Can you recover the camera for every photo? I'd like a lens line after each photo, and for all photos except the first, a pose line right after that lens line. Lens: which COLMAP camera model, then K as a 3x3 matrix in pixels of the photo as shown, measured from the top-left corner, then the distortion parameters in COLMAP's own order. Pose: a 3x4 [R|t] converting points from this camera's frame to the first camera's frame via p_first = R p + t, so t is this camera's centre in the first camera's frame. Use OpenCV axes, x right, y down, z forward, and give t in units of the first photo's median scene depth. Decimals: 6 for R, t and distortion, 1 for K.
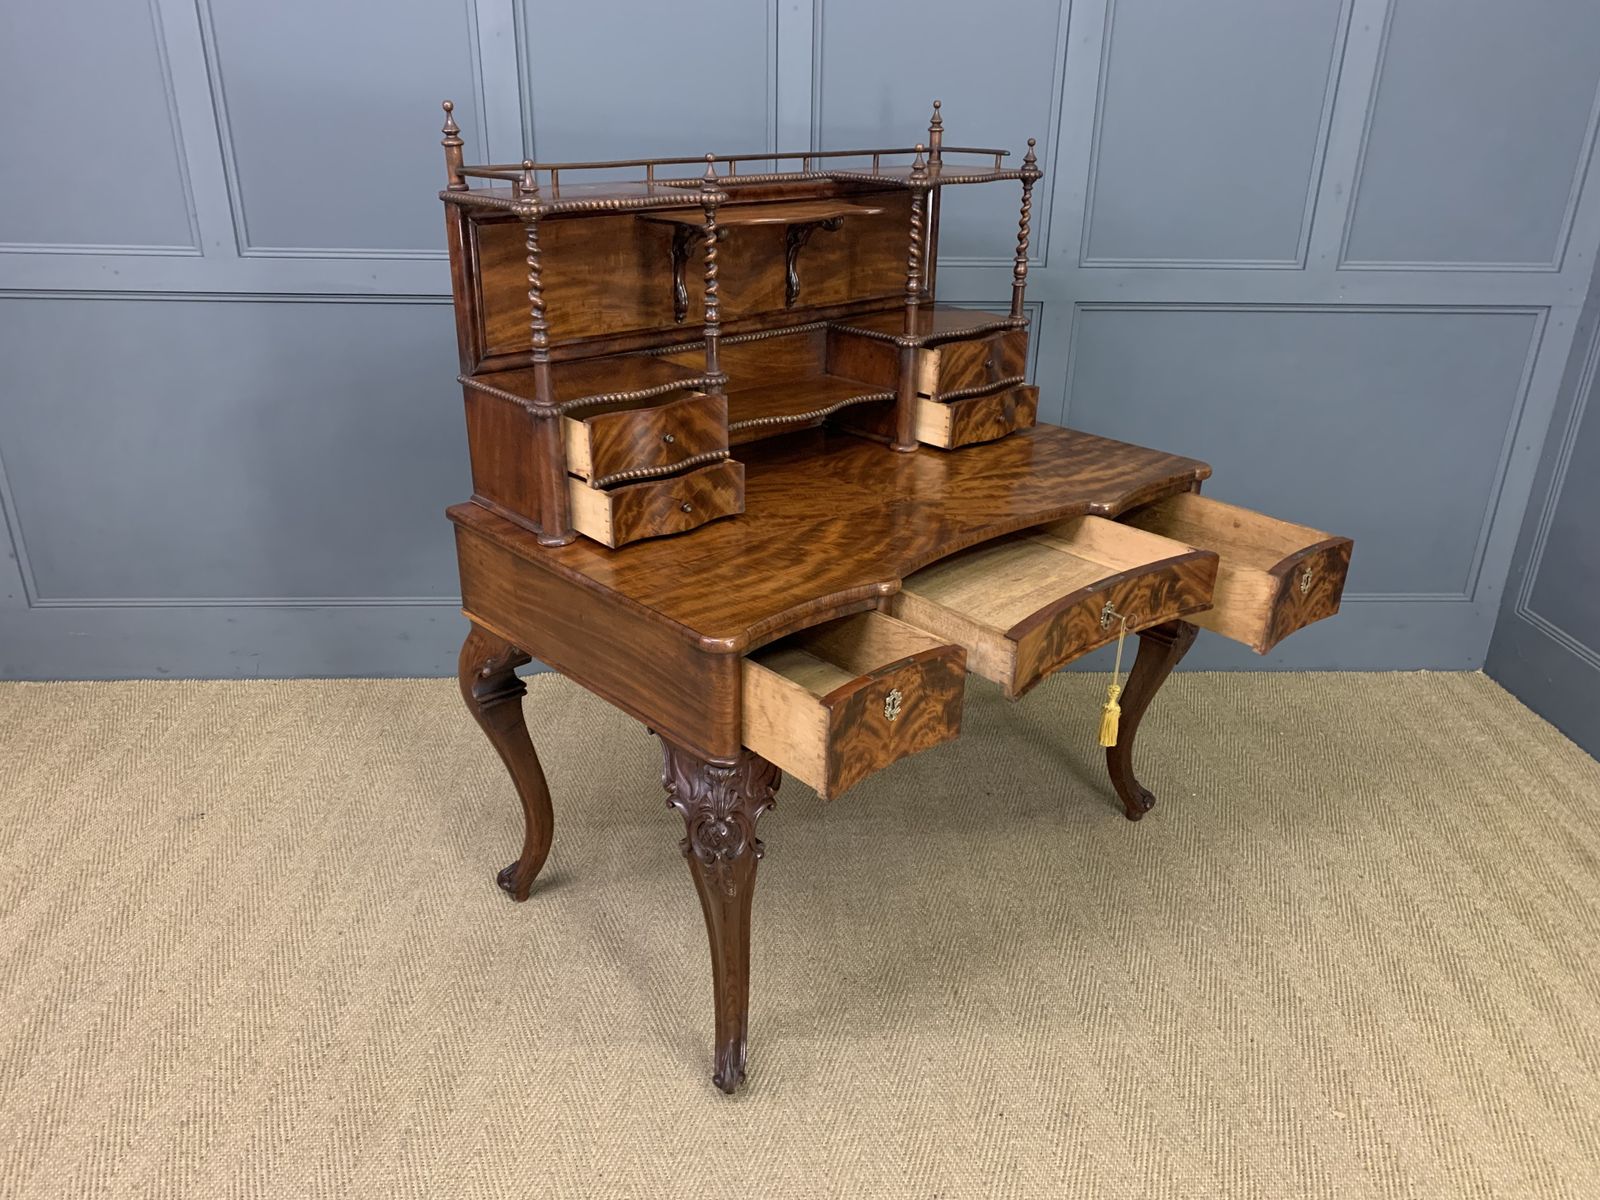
lens RADIAL K [[1237.8, 0, 811.8], [0, 1237.8, 603.6], [0, 0, 1]] dist [0.041466, -0.031148]
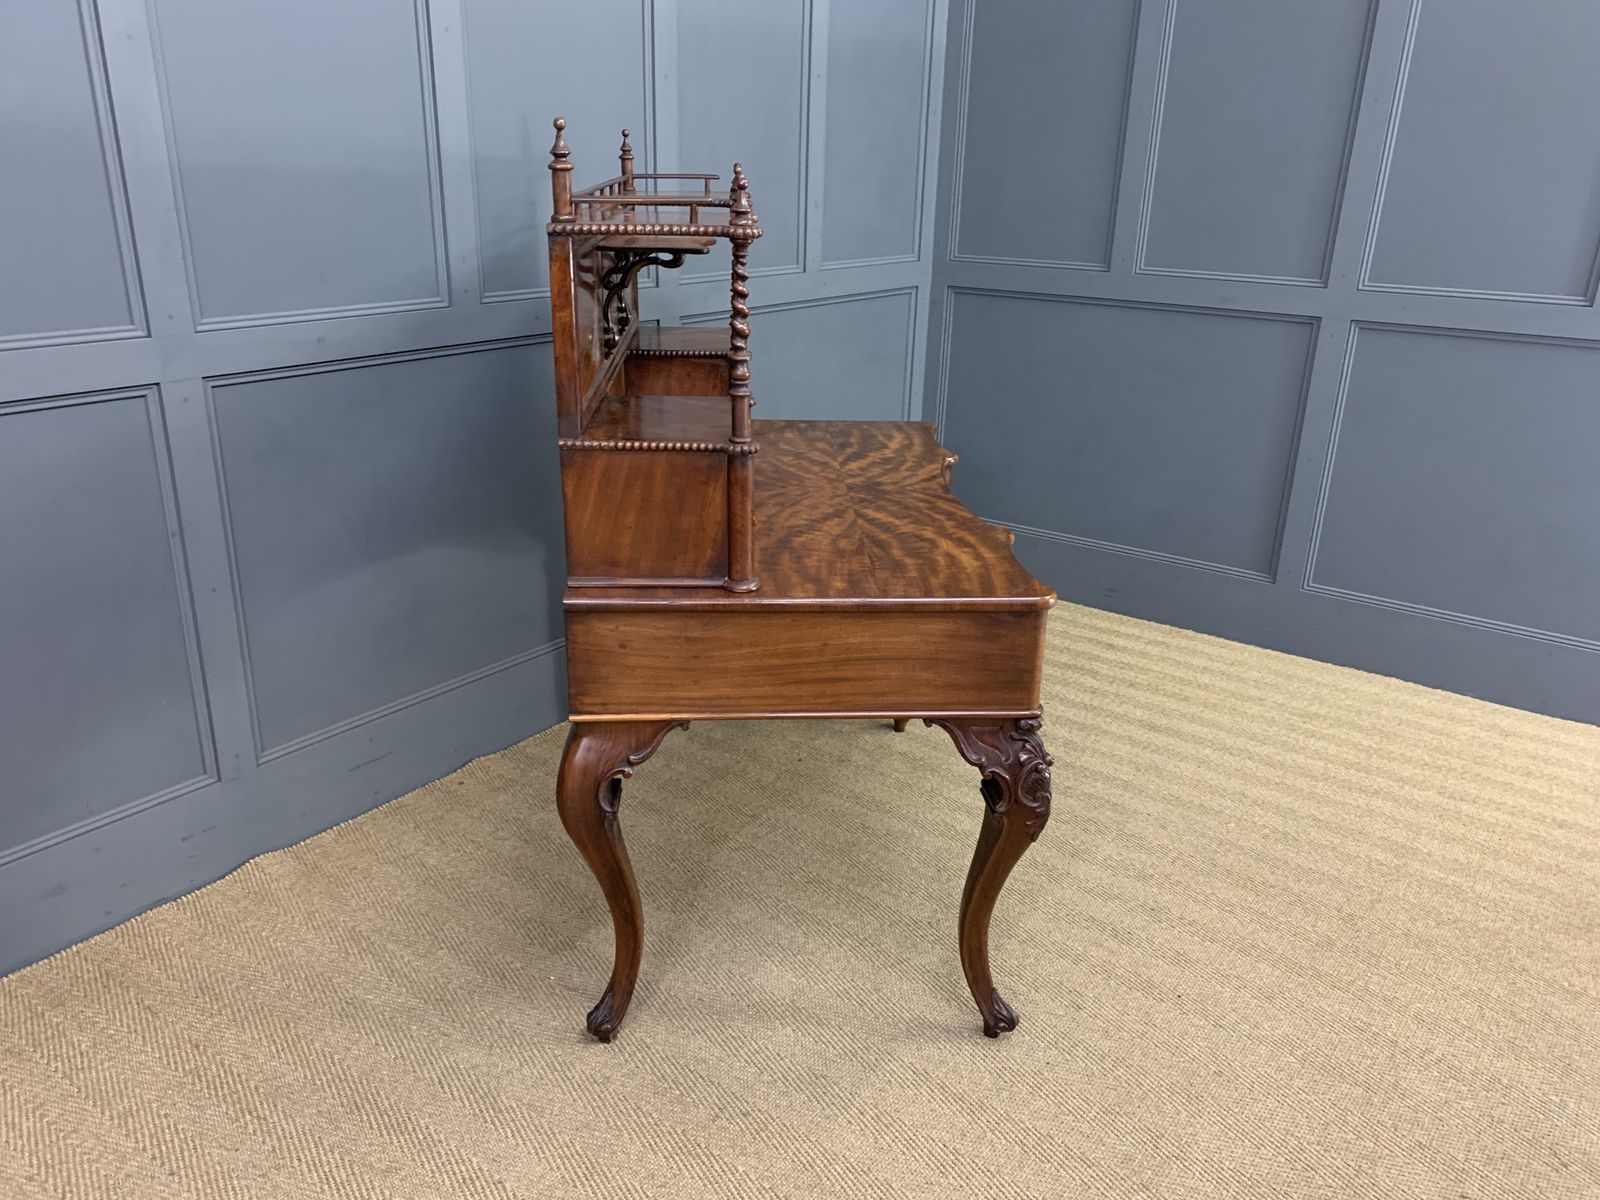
lens RADIAL K [[1212.9, 0, 800.6], [0, 1212.9, 616.2], [0, 0, 1]] dist [0.042448, -0.006775]
pose [[0.647234, -0.280140, 0.708949, -0.769662], [0.296823, 0.949241, 0.104106, -0.103074], [-0.702128, 0.143052, 0.697533, 0.308497]]
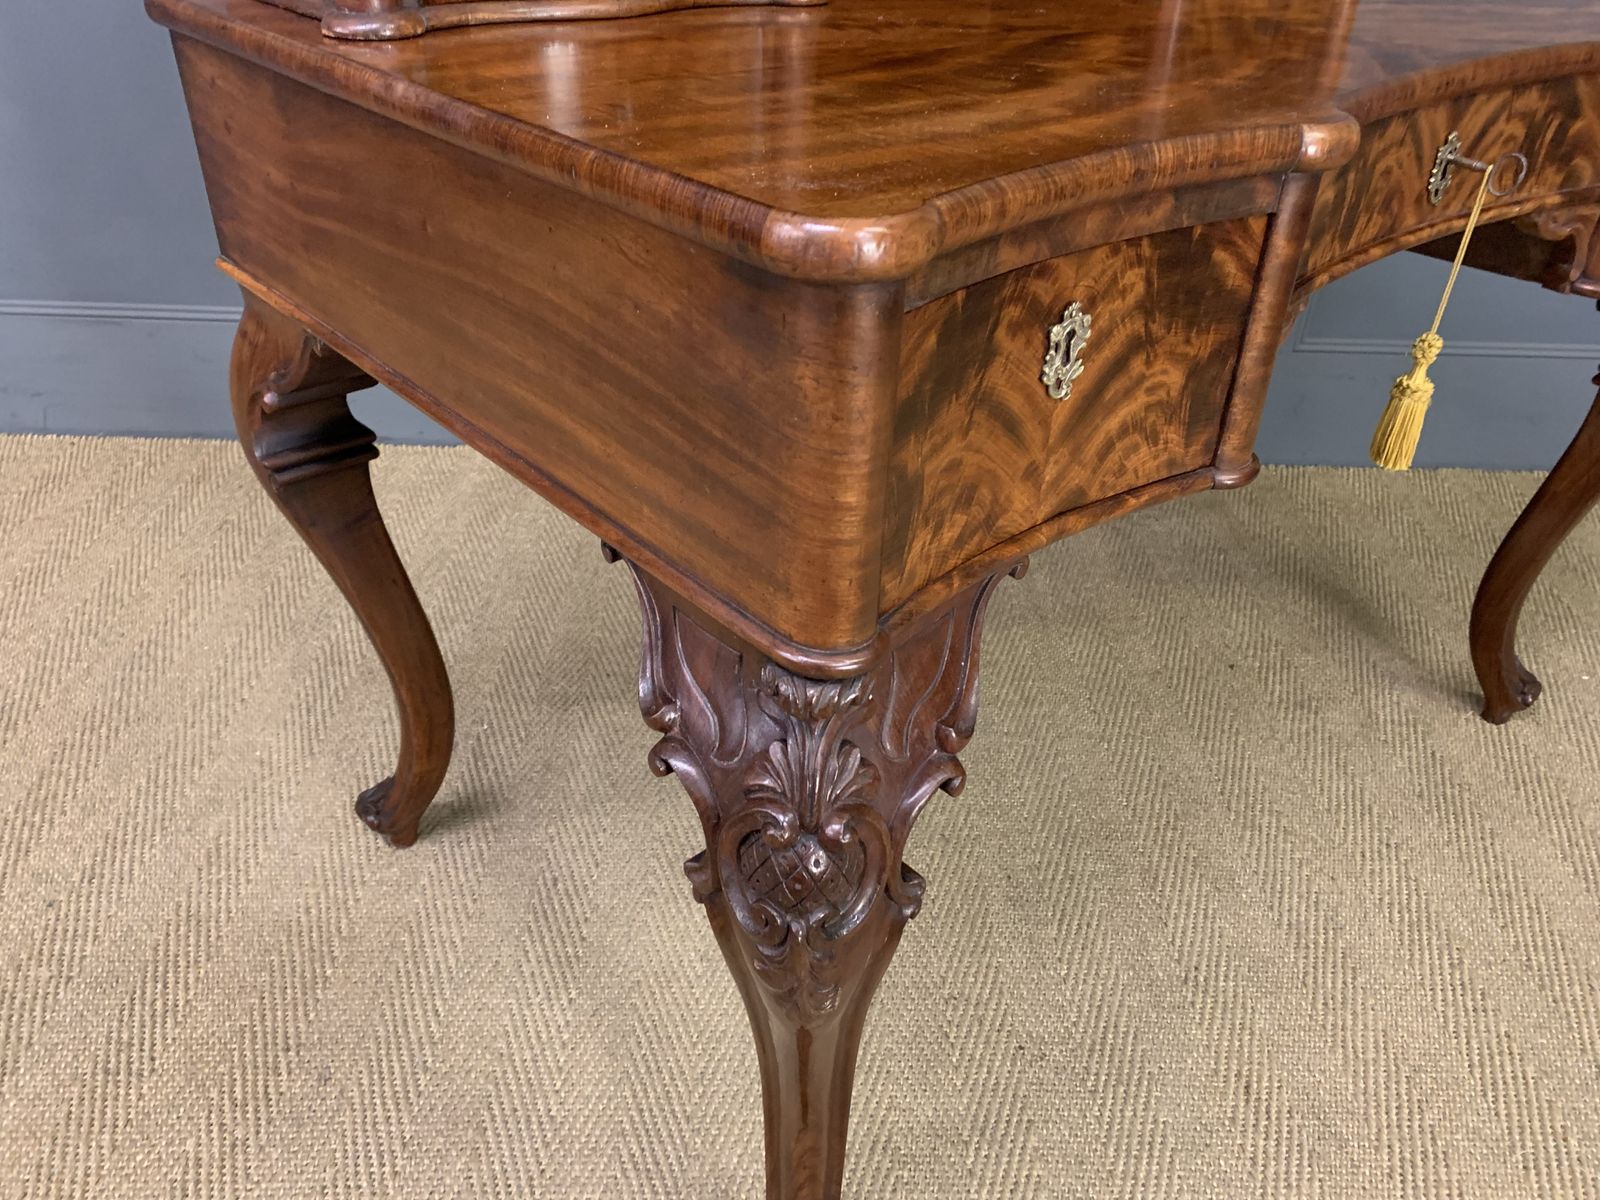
lens RADIAL K [[1237.8, 0, 808.1], [0, 1237.8, 601.6], [0, 0, 1]] dist [0.041466, -0.031148]
pose [[0.999092, 0.033931, -0.025752, -0.055148], [-0.029511, 0.987322, 0.155962, 0.051724], [0.030718, -0.155061, 0.987427, 0.561589]]
